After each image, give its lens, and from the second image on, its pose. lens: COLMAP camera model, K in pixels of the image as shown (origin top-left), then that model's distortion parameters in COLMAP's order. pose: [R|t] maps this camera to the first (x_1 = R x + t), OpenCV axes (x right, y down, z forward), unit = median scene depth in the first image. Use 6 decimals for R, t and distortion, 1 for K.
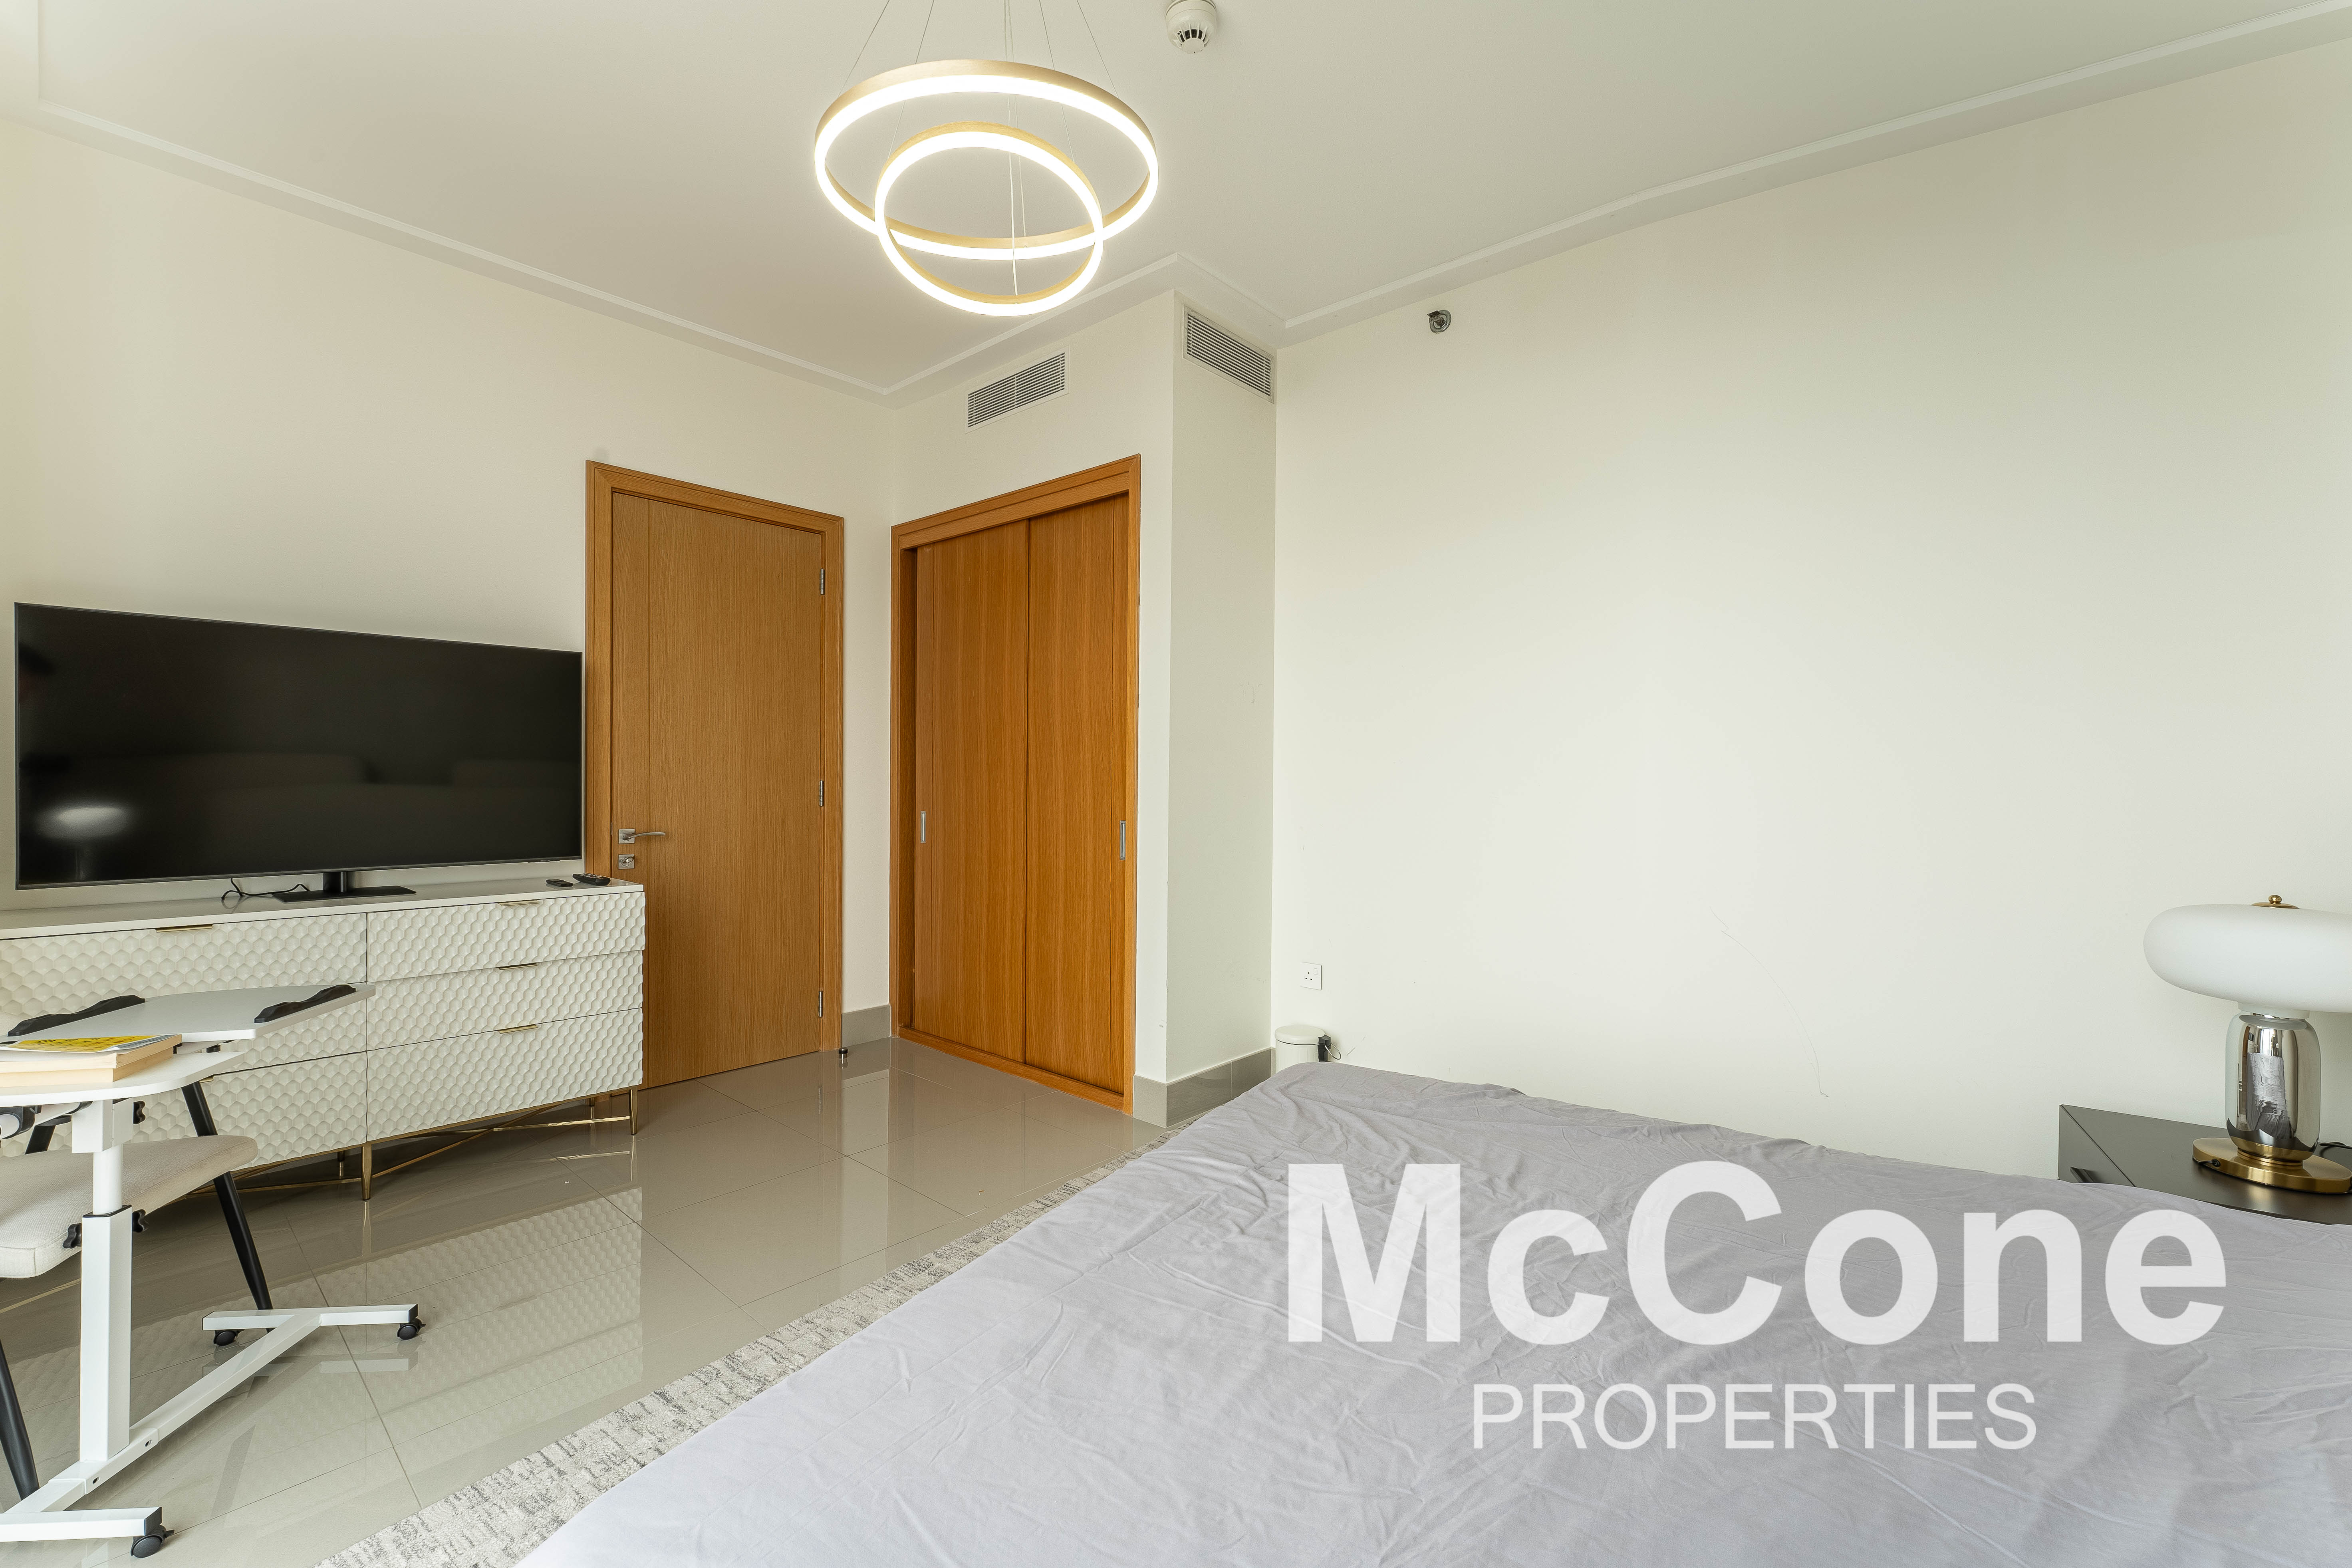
lens RADIAL K [[961.0, 0, 1176.0], [0, 961.0, 784.0], [0, 0, 1]] dist [0.000434, 0.000060]
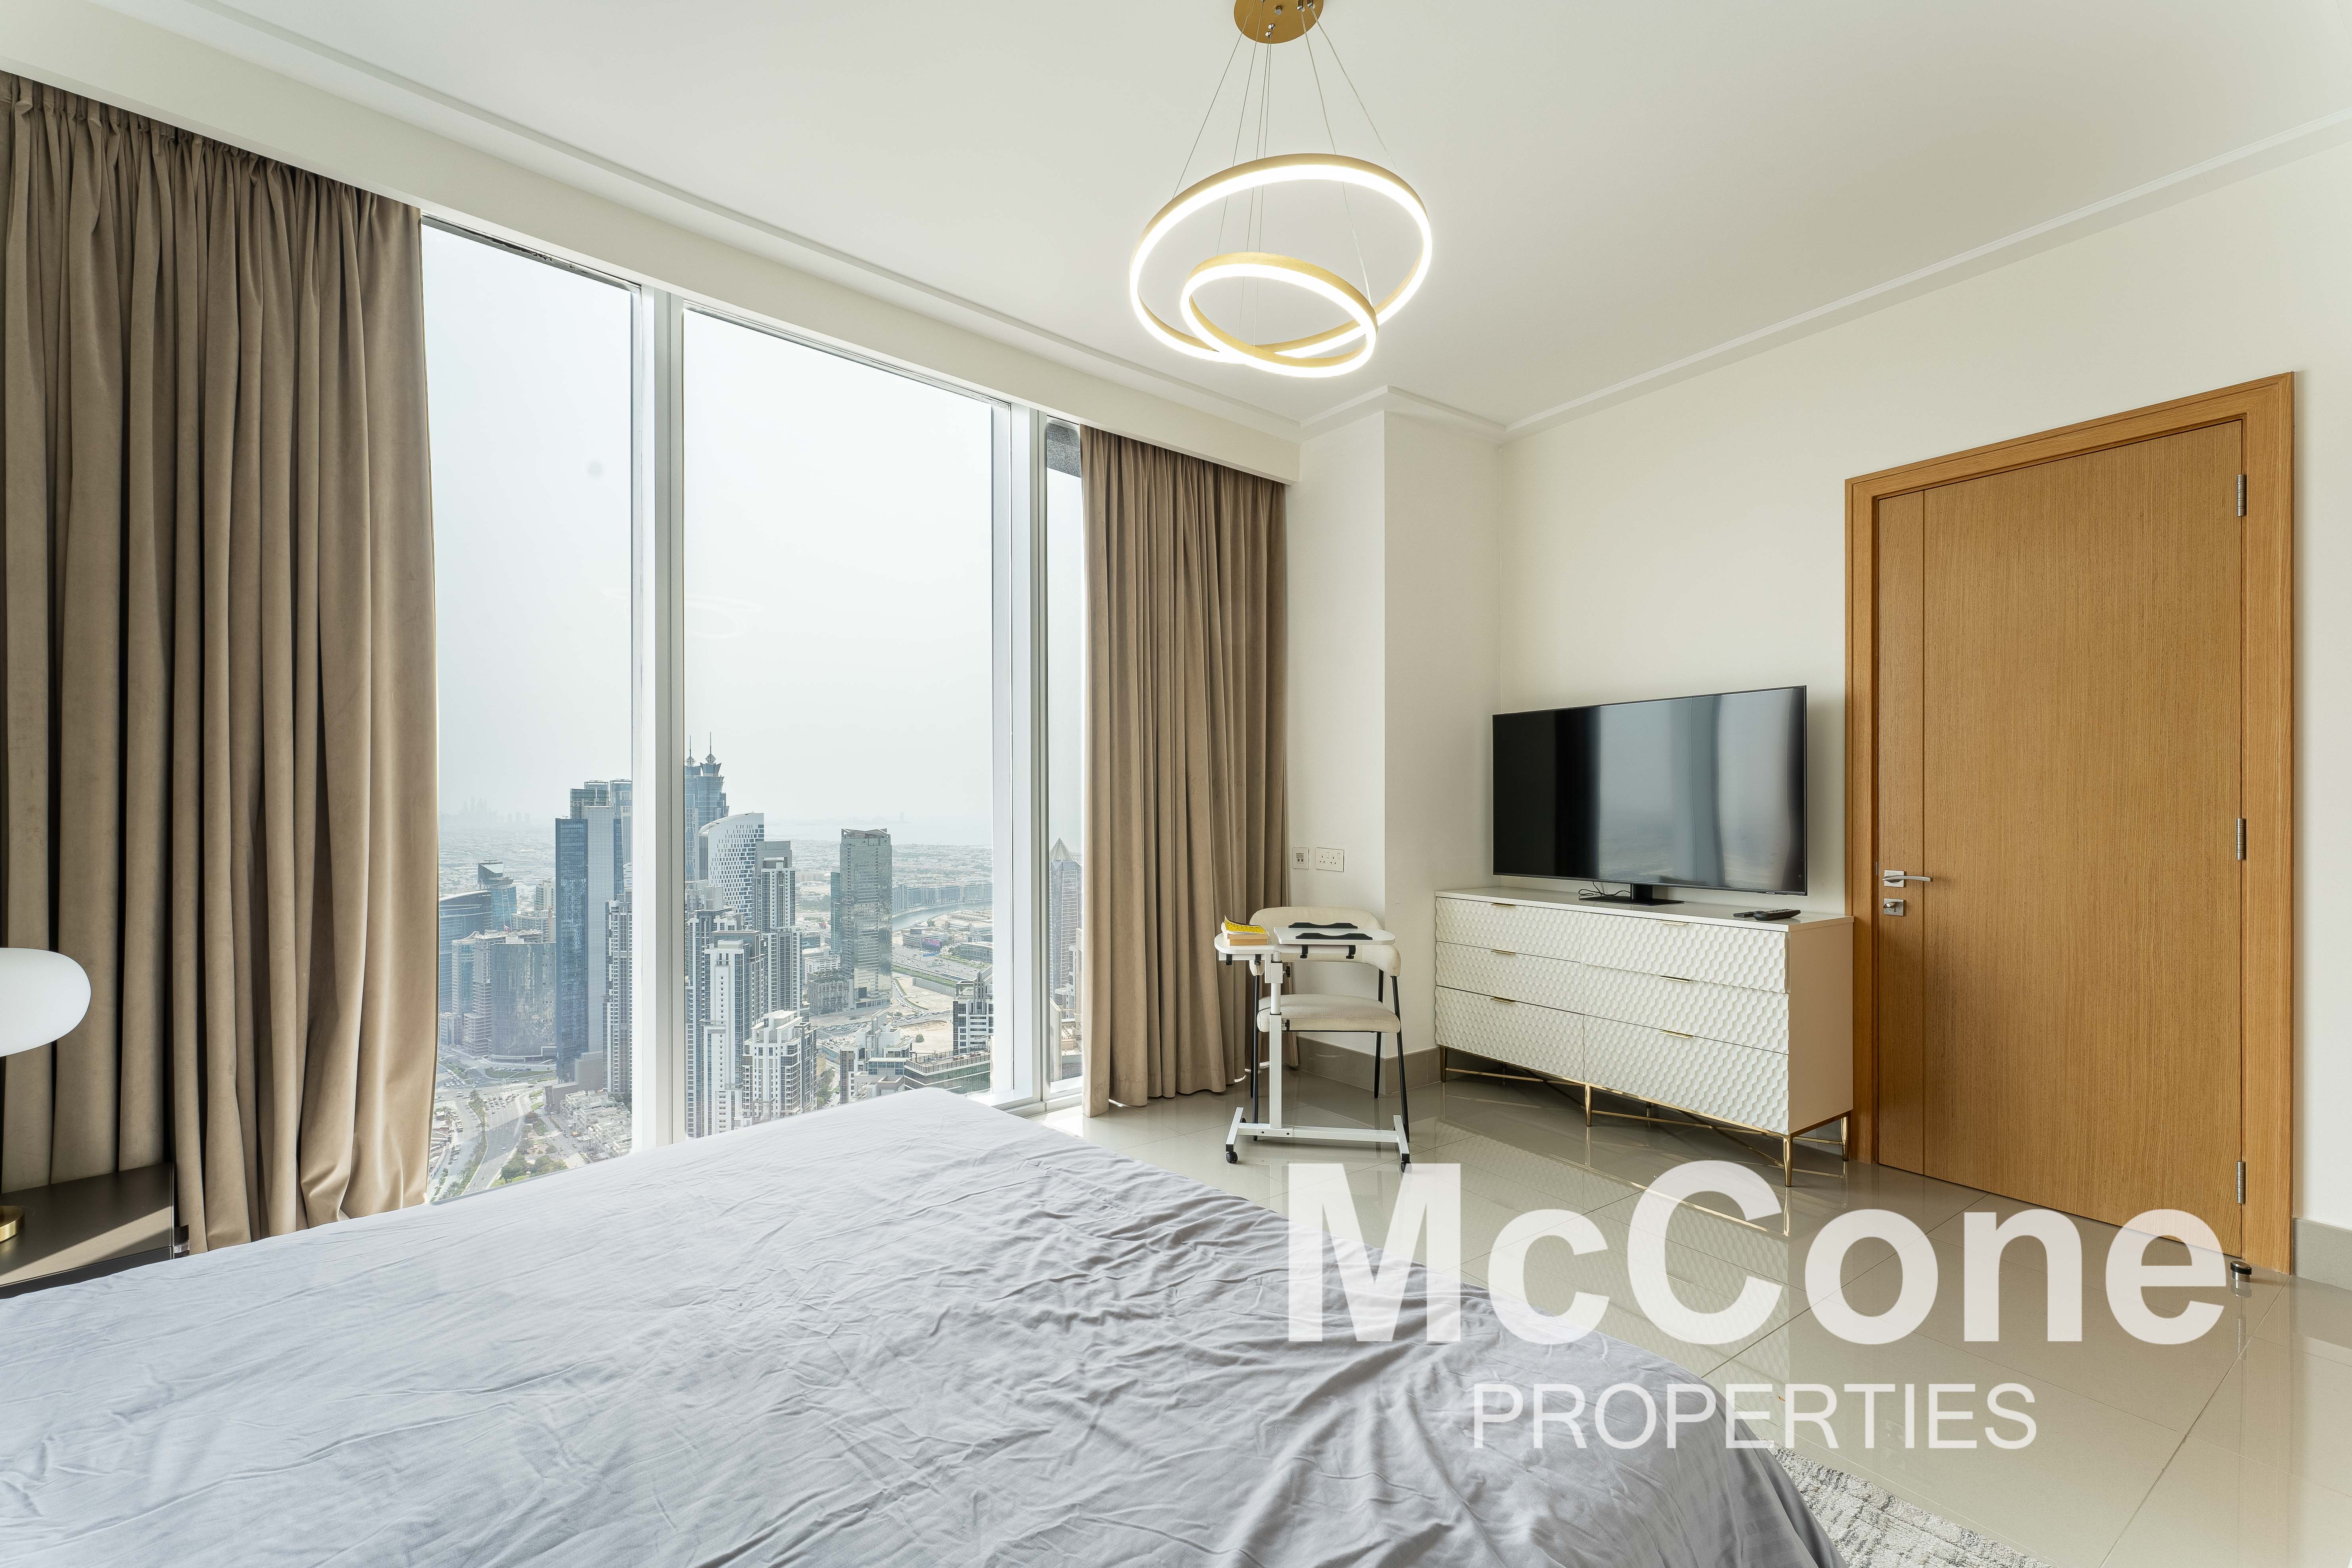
lens RADIAL K [[951.2, 0, 1176.0], [0, 951.2, 784.0], [0, 0, 1]] dist [0.000517, 0.000048]
pose [[-0.235318, -0.028877, -0.971489, 0.518778], [-0.010768, 0.999575, -0.027103, -0.002594], [0.971859, 0.004083, -0.235529, 0.658189]]
